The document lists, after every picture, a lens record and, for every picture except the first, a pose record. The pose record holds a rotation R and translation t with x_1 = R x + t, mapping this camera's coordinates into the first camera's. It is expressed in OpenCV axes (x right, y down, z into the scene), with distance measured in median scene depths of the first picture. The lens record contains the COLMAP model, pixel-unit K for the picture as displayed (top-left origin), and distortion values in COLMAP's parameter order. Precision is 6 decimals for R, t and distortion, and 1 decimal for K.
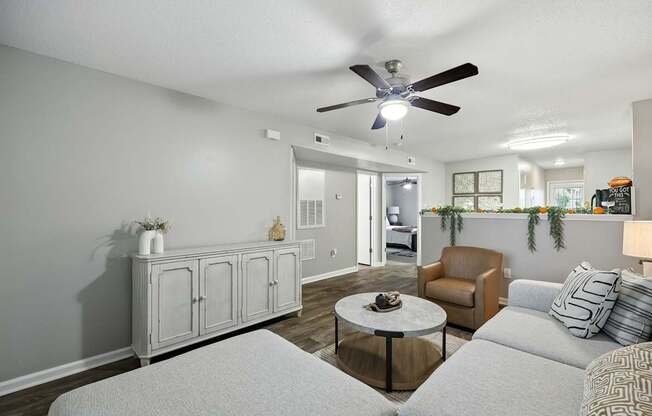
lens RADIAL K [[285.5, 0, 328.2], [0, 285.5, 208.2], [0, 0, 1]] dist [0.000855, 0.000015]
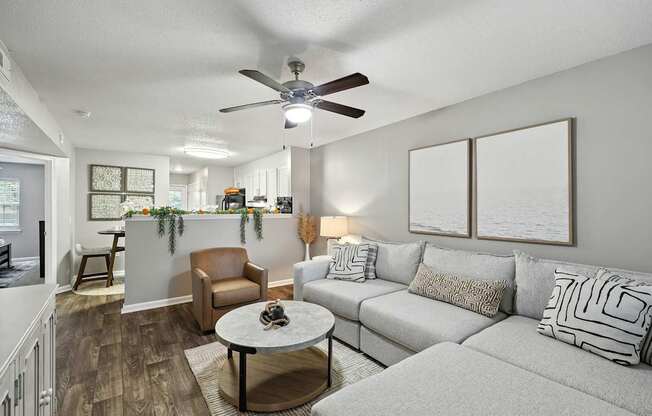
lens RADIAL K [[285.5, 0, 328.2], [0, 285.5, 208.2], [0, 0, 1]] dist [0.000855, 0.000015]
pose [[0.143343, 0.000090, 0.989673, -0.381781], [-0.003922, 0.999992, 0.000477, -0.007074], [-0.989665, -0.003950, 0.143342, 0.392125]]
